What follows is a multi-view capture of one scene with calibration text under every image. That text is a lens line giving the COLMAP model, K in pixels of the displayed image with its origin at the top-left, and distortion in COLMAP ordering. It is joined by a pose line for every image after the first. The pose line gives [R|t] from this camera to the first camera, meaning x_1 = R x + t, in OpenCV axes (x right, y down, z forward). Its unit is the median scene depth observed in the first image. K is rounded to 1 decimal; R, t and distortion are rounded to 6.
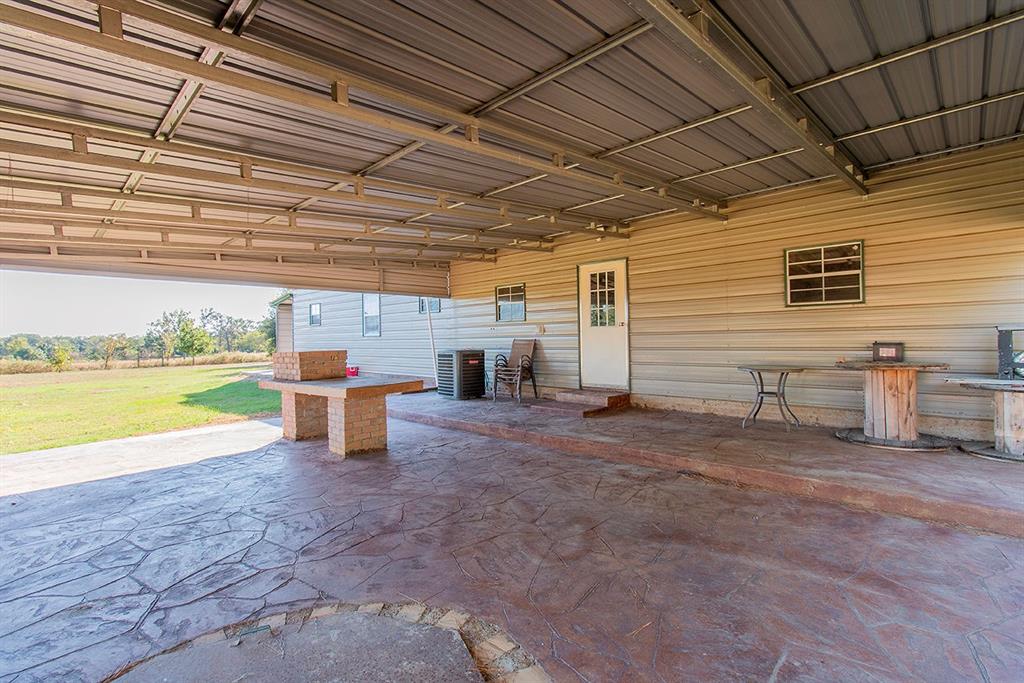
lens RADIAL K [[473.1, 0, 513.1], [0, 473.1, 341.1], [0, 0, 1]] dist [0.005067, 0.000236]
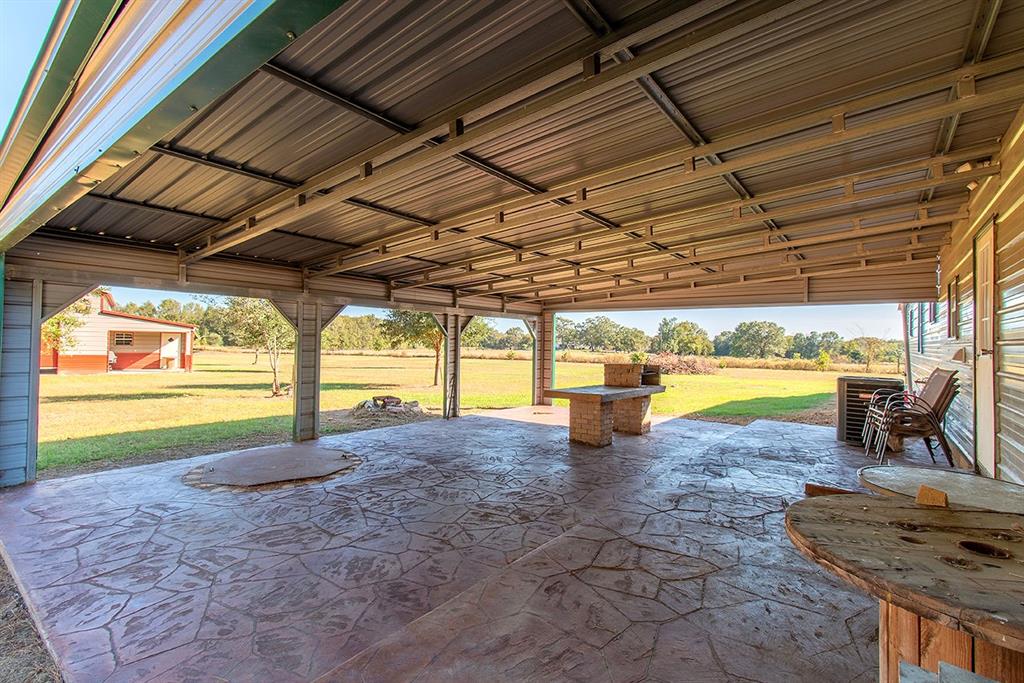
lens RADIAL K [[473.1, 0, 512.9], [0, 473.1, 337.1], [0, 0, 1]] dist [0.005067, 0.000236]
pose [[0.109602, 0.010274, -0.993922, 0.785120], [-0.020897, 0.999749, 0.008030, -0.054512], [0.993756, 0.019890, 0.109790, 0.536136]]
